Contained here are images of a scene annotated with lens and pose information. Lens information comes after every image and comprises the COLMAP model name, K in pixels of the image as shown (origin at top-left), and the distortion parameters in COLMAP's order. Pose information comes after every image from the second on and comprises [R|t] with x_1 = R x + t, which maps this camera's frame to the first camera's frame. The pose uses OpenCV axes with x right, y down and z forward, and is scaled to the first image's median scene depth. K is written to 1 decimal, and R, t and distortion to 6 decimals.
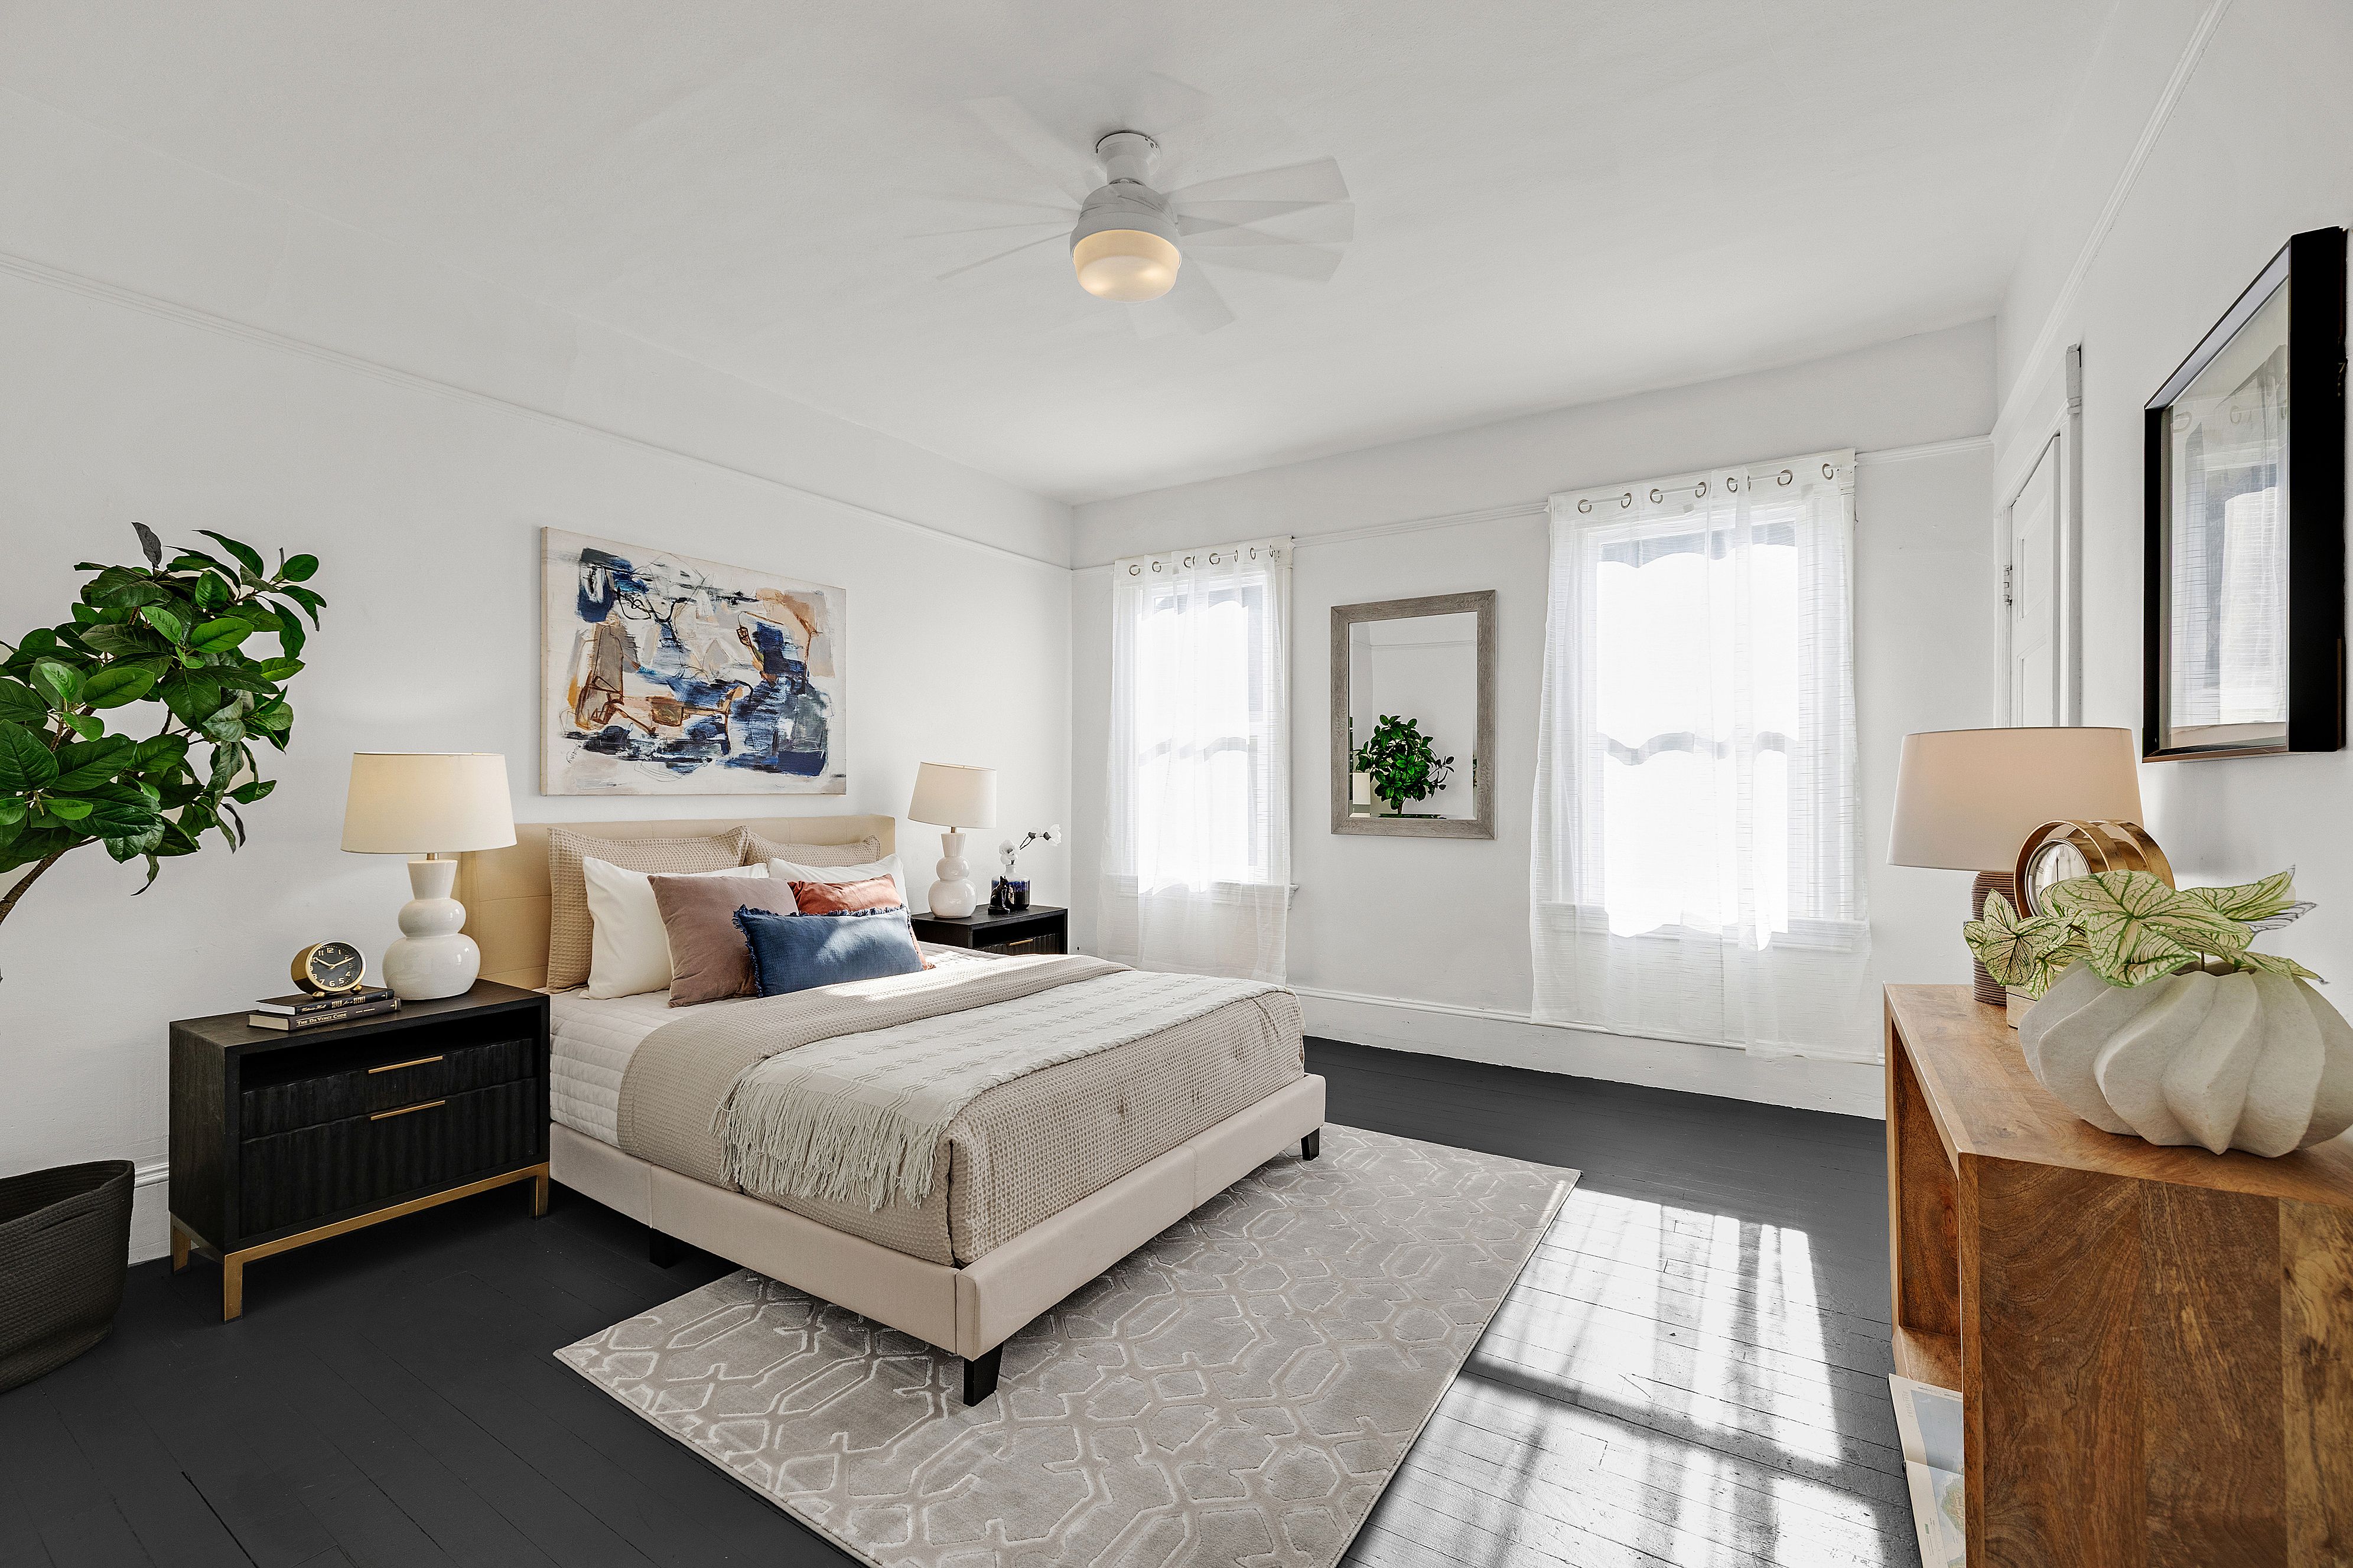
lens RADIAL K [[977.9, 0, 1176.5], [0, 977.9, 784.0], [0, 0, 1]] dist [-0.000298, -0.000521]
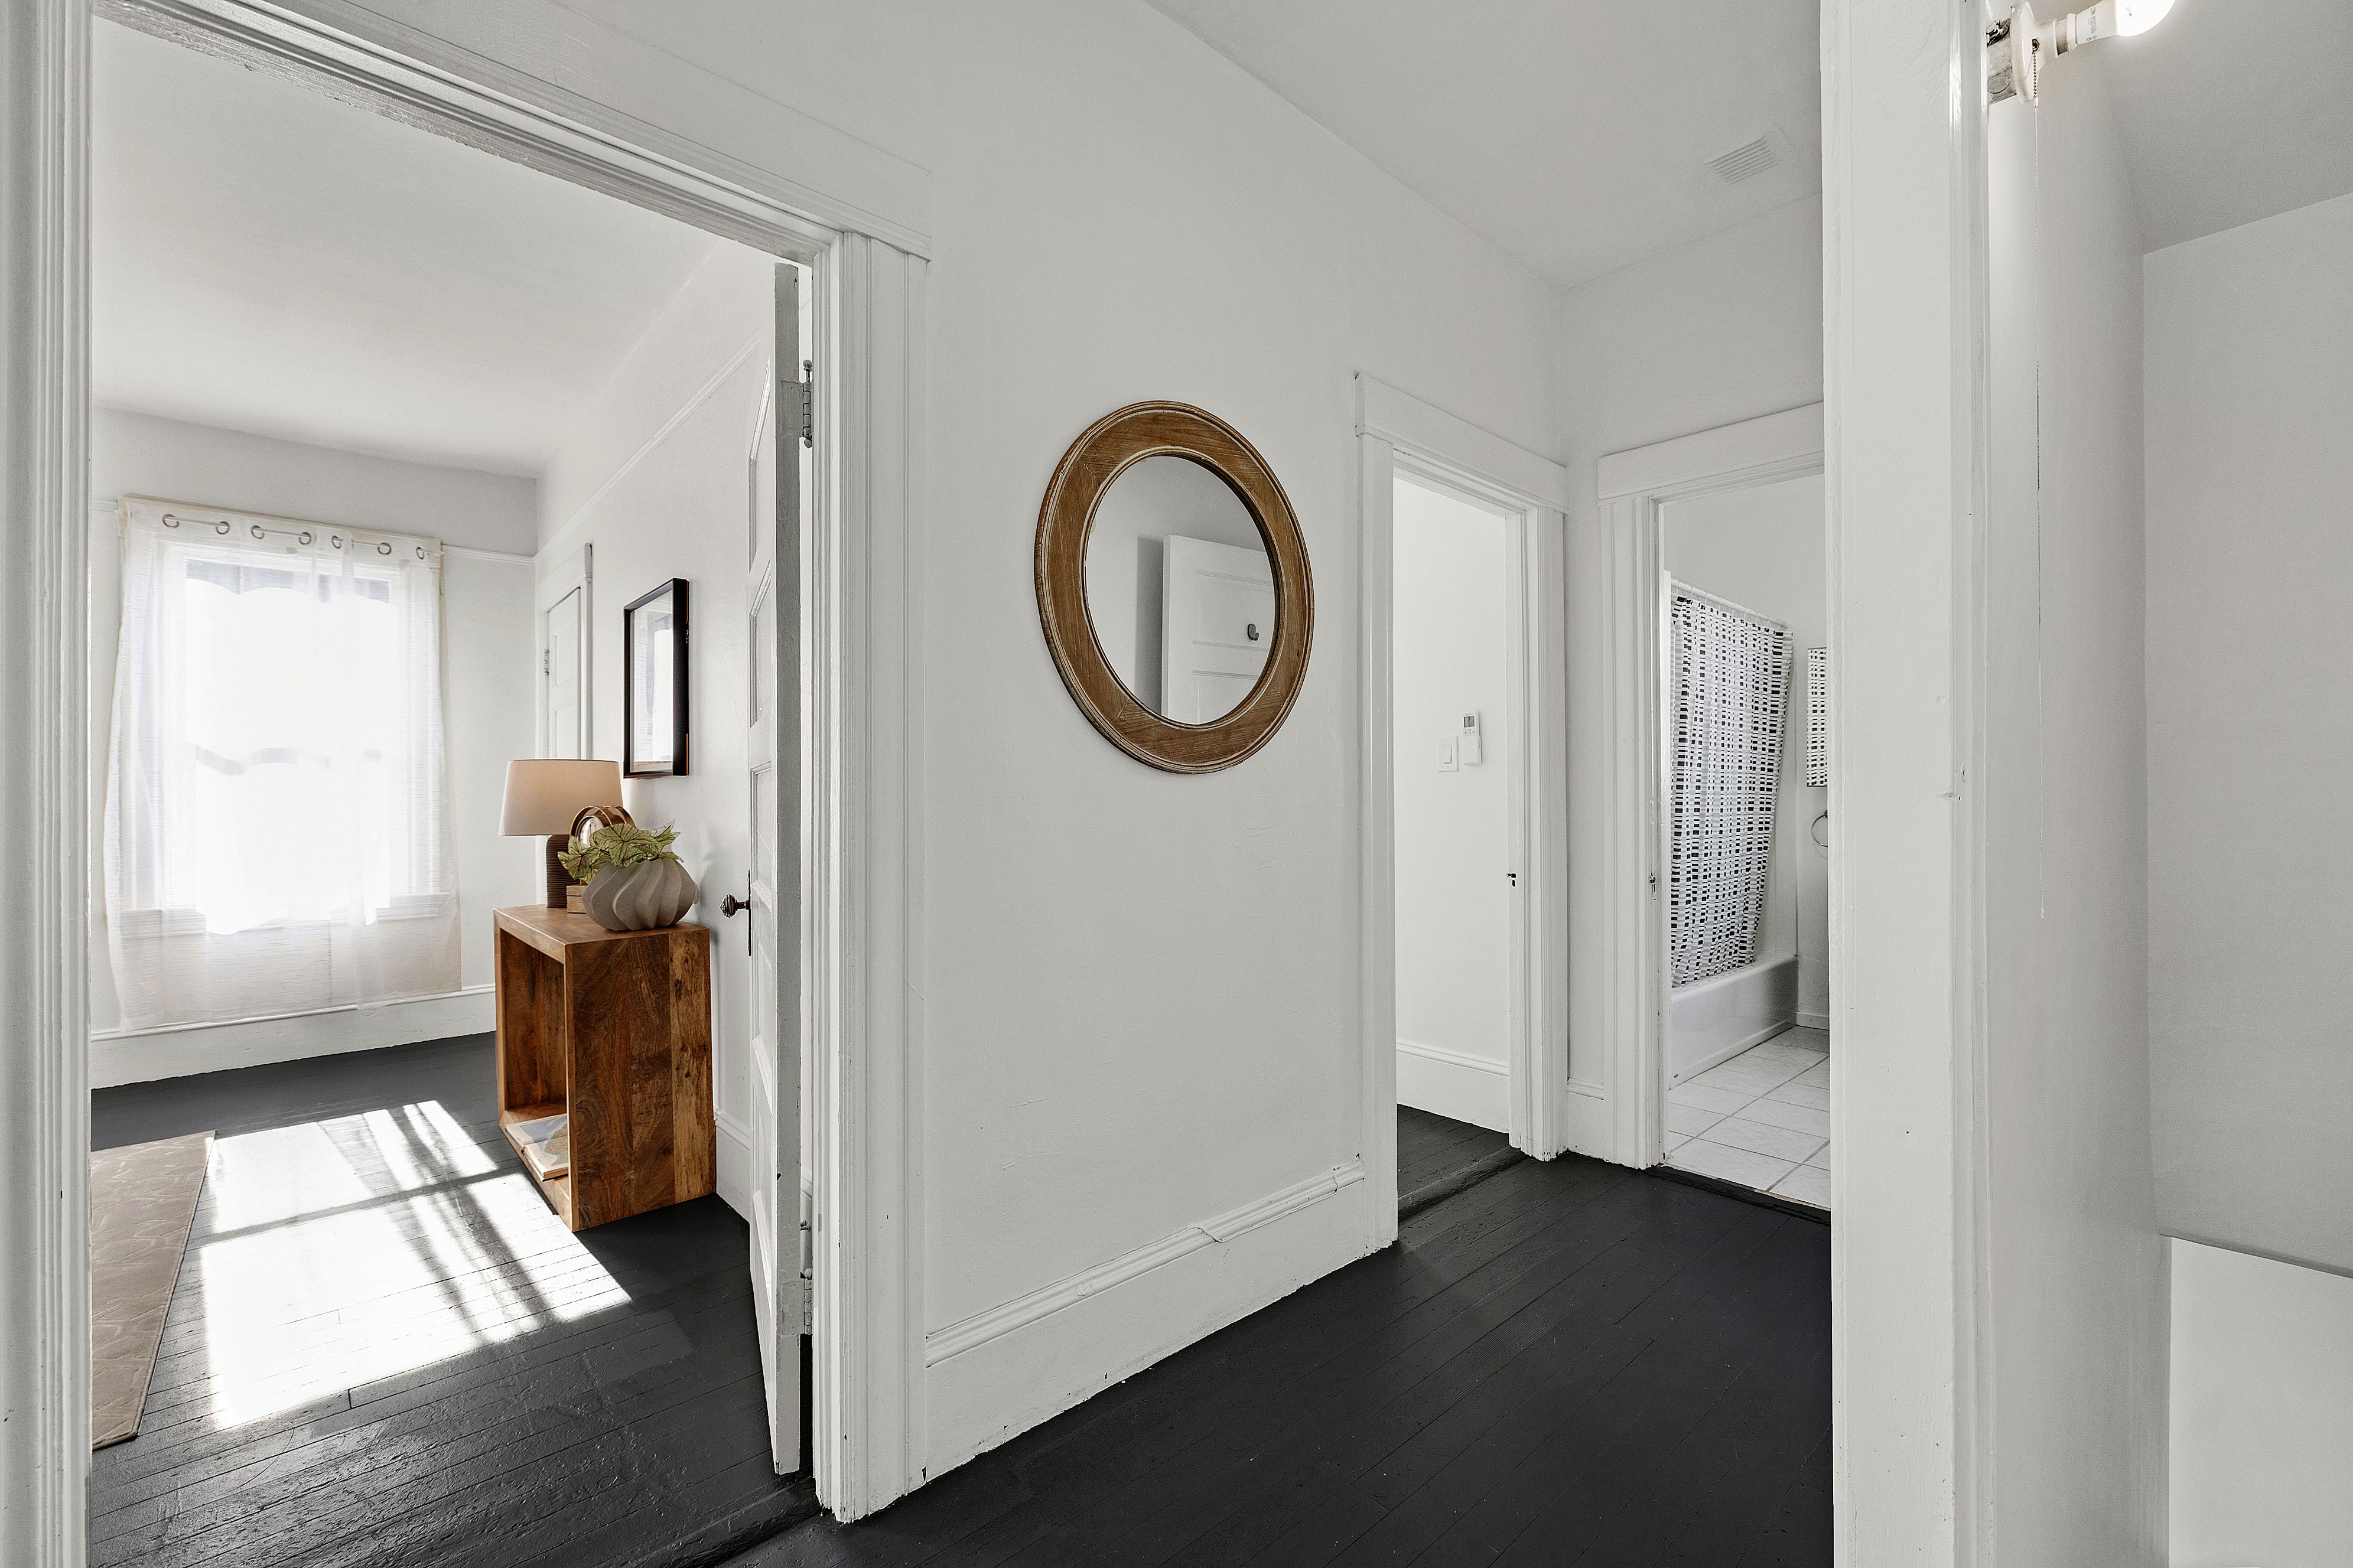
lens RADIAL K [[977.9, 0, 1176.5], [0, 977.9, 784.0], [0, 0, 1]] dist [-0.000298, -0.000521]
pose [[0.259114, 0.005450, 0.965831, -0.692481], [0.006032, 0.999955, -0.007261, 0.012532], [-0.965828, 0.007708, 0.259069, -0.652867]]
